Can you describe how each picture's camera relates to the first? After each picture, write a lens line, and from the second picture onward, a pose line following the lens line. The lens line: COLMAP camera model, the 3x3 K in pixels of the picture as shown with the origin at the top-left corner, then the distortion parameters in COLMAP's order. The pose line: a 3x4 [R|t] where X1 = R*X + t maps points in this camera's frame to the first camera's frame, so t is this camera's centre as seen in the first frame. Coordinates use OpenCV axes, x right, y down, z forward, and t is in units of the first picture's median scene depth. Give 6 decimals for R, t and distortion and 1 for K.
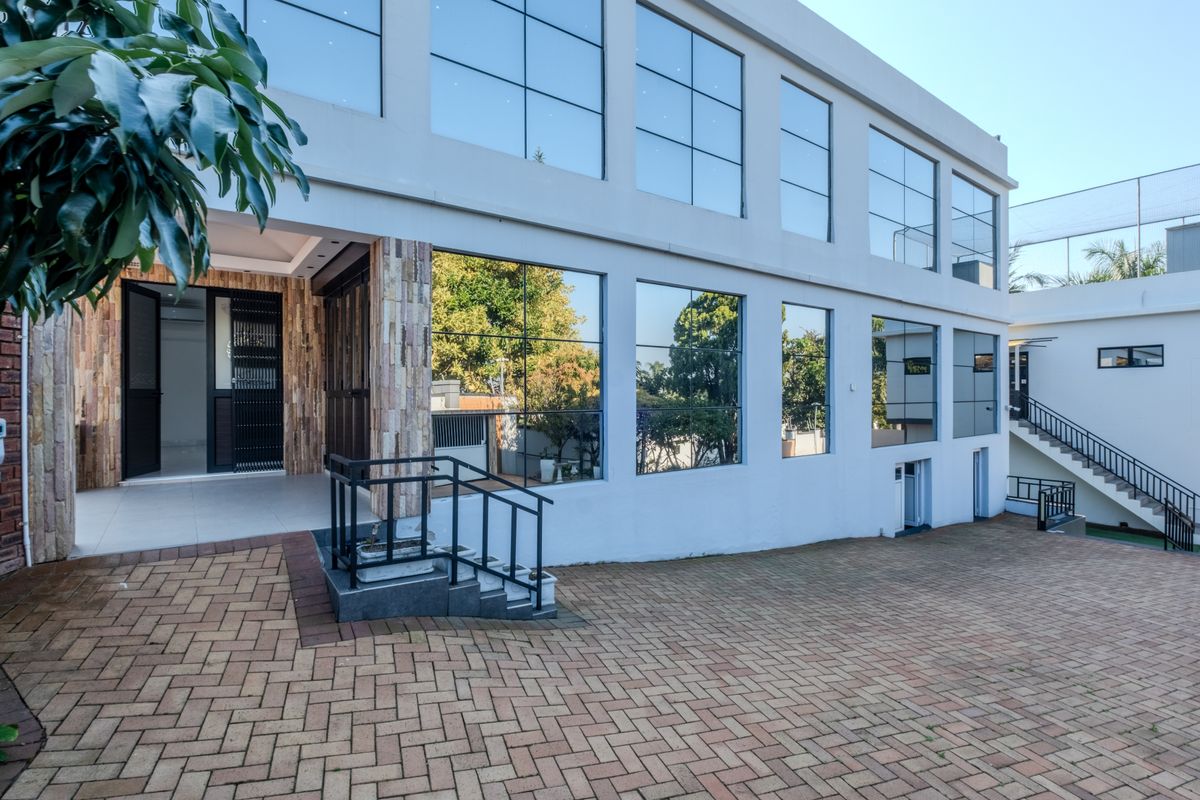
lens RADIAL K [[585.0, 0, 610.8], [0, 585.0, 401.1], [0, 0, 1]] dist [0.004502, -0.010042]
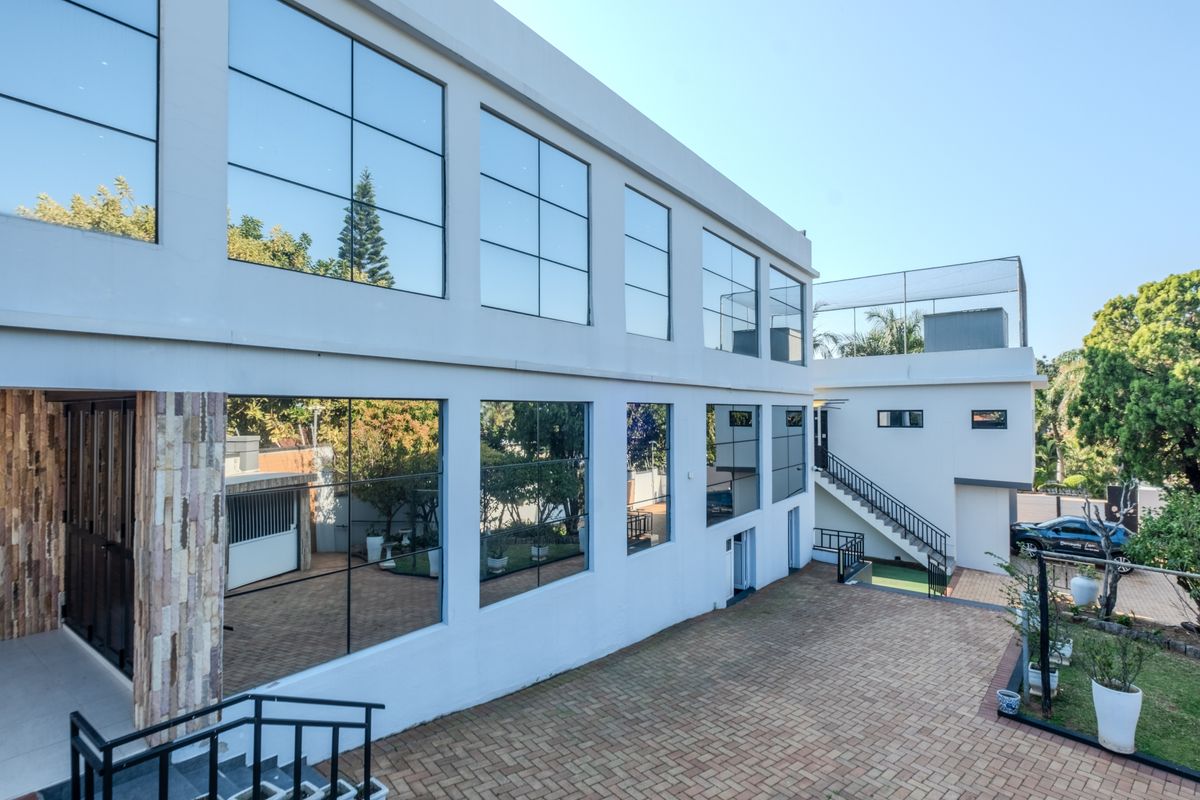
lens RADIAL K [[590.9, 0, 641.8], [0, 590.9, 417.3], [0, 0, 1]] dist [0.002631, -0.006069]
pose [[0.949421, 0.003808, 0.313983, -0.005923], [0.003338, 0.999748, -0.022219, -0.119436], [-0.313989, 0.022143, 0.949168, 0.012635]]
